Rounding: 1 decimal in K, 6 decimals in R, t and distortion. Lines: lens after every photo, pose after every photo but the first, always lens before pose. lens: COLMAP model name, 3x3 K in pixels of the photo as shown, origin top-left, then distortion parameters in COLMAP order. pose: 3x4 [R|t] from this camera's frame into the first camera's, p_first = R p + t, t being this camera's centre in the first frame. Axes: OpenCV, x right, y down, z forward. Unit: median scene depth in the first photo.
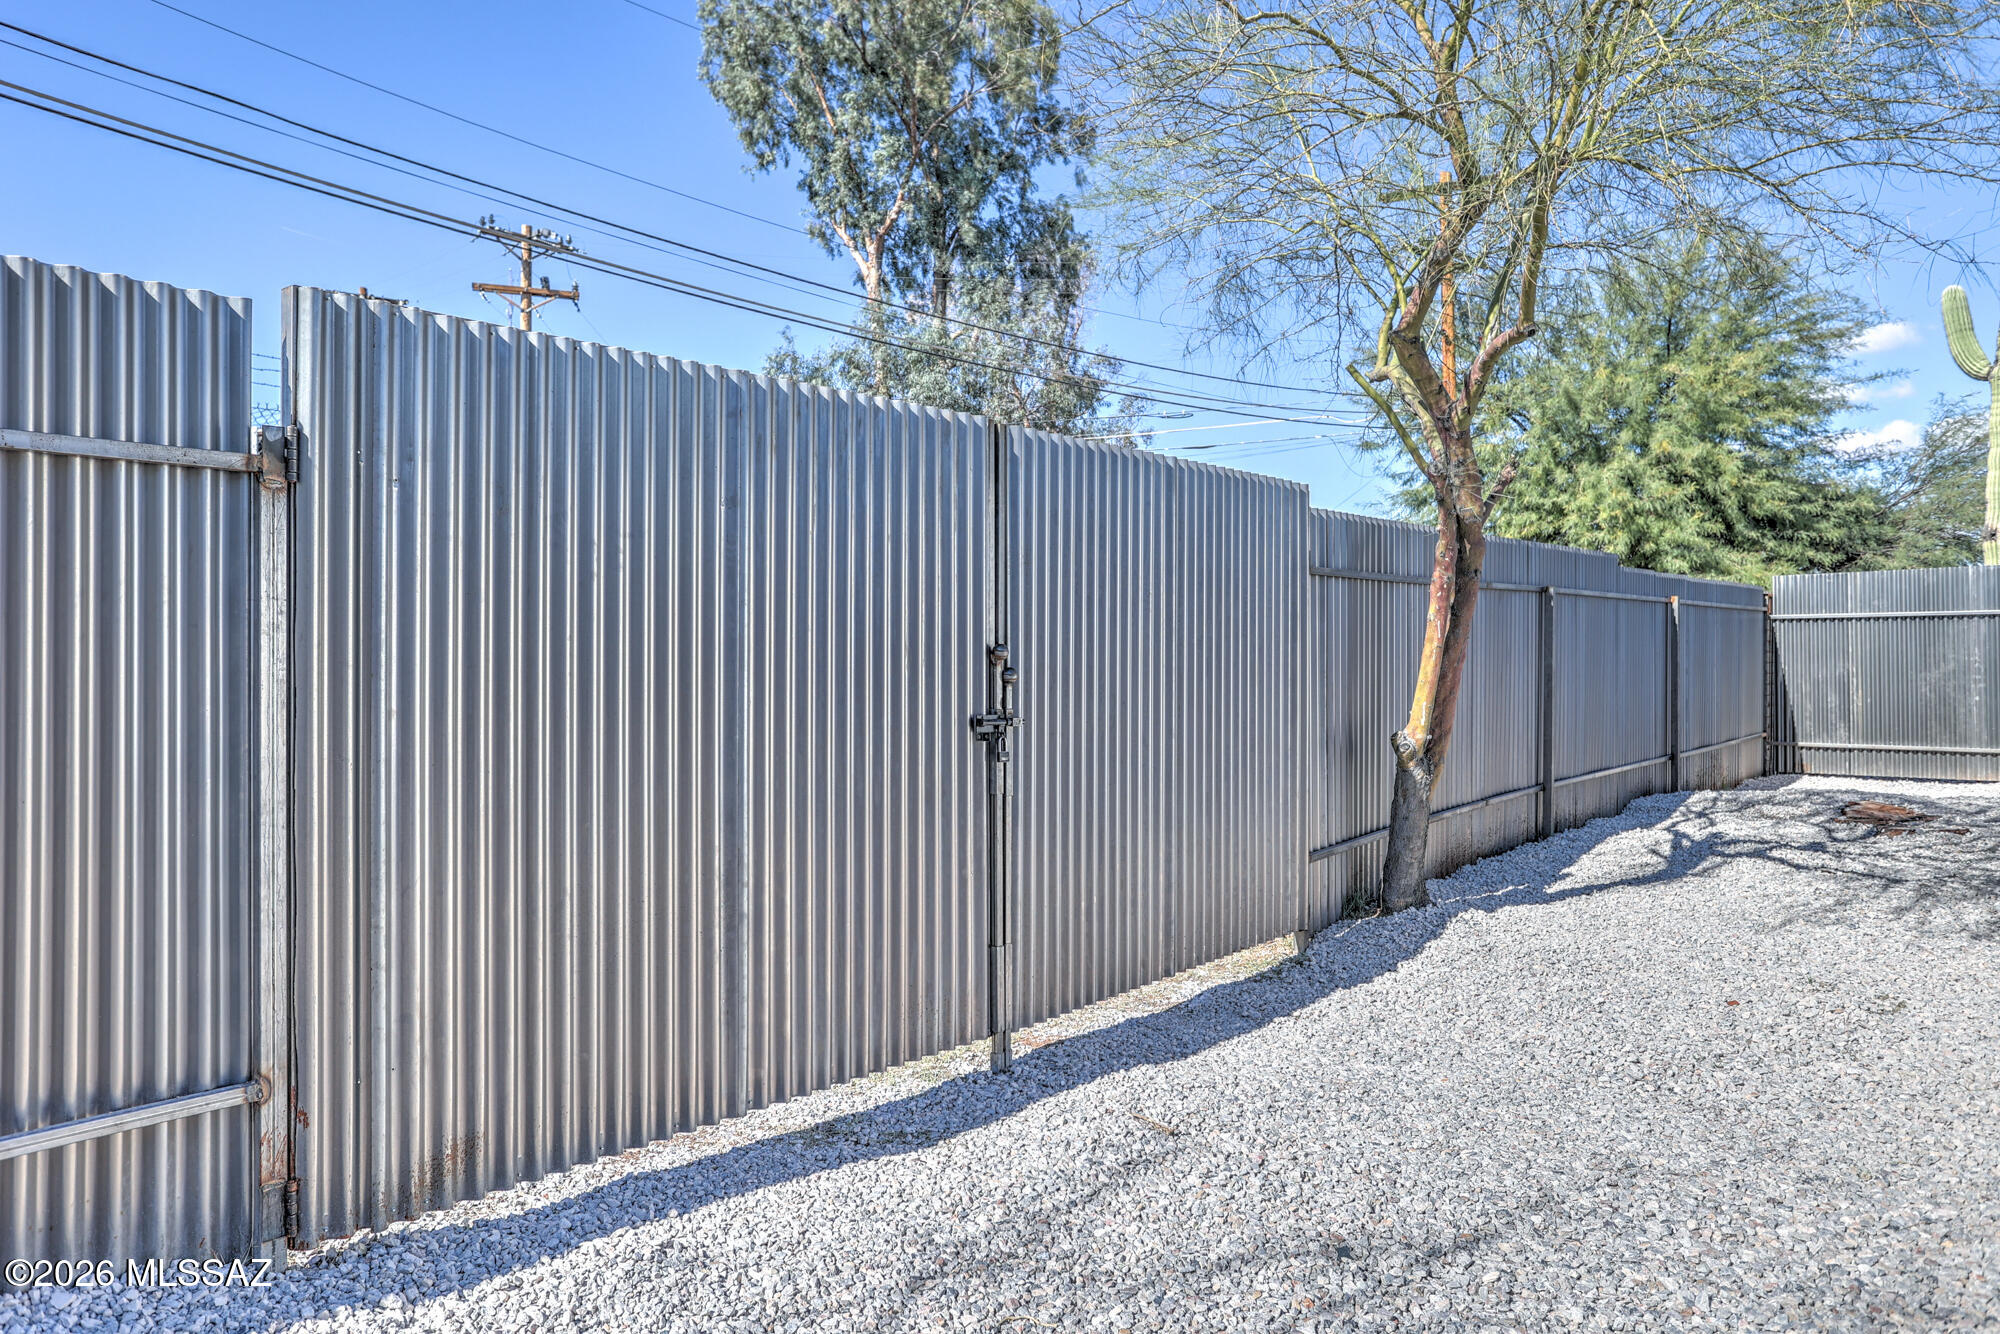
lens RADIAL K [[1439.3, 0, 994.3], [0, 1439.3, 651.8], [0, 0, 1]] dist [-0.002054, -0.000085]
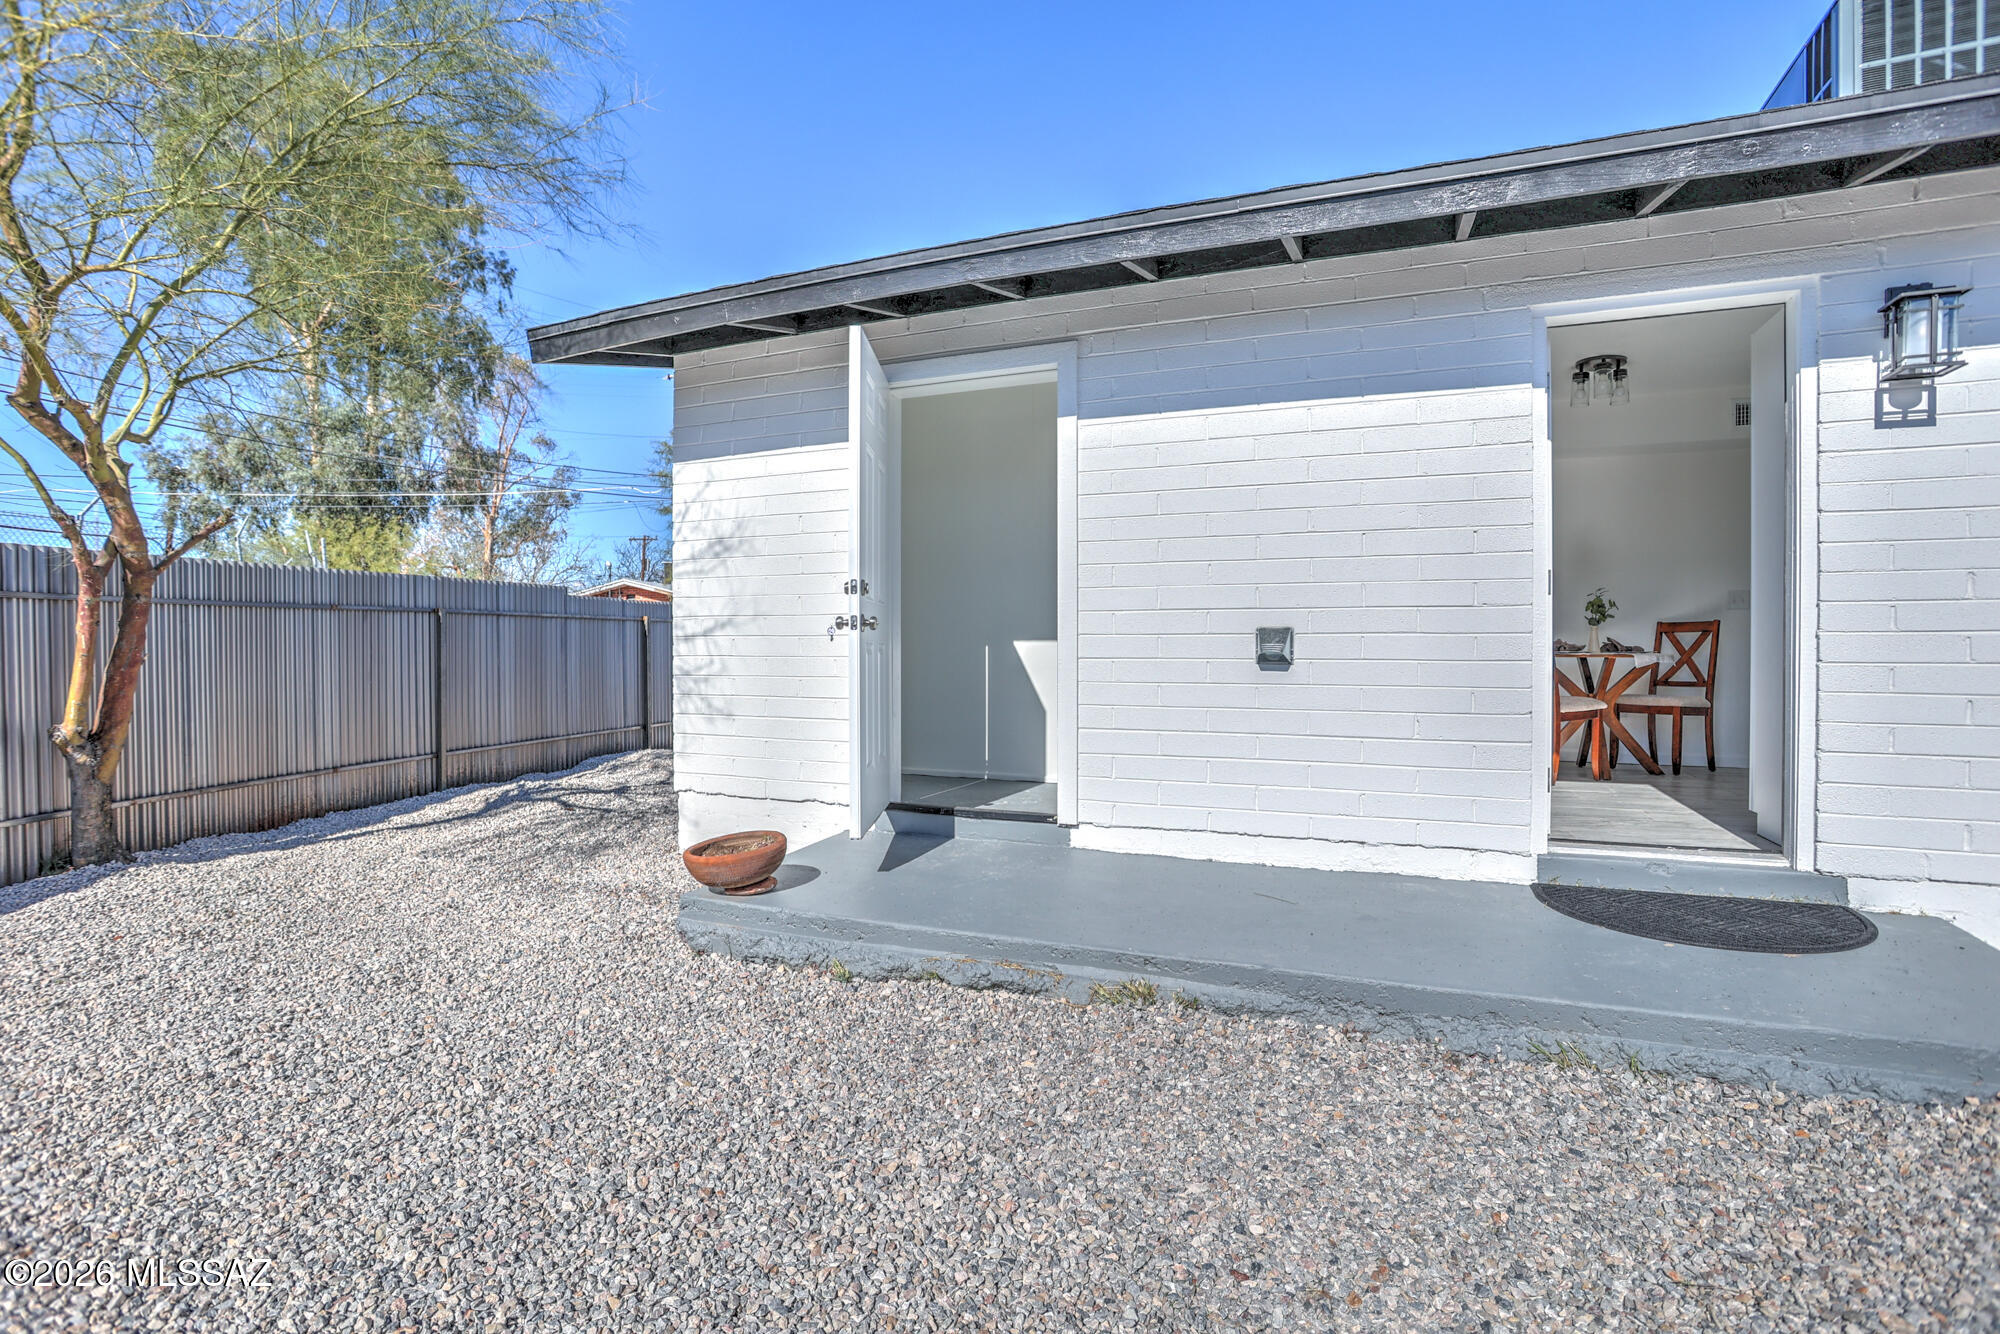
lens RADIAL K [[973.8, 0, 1011.0], [0, 973.8, 664.8], [0, 0, 1]] dist [-0.063574, 0.020068]
pose [[0.904735, -0.011369, 0.425823, 0.343379], [0.004610, 0.999847, 0.016898, -0.002643], [-0.425950, -0.013325, 0.904648, -0.034701]]
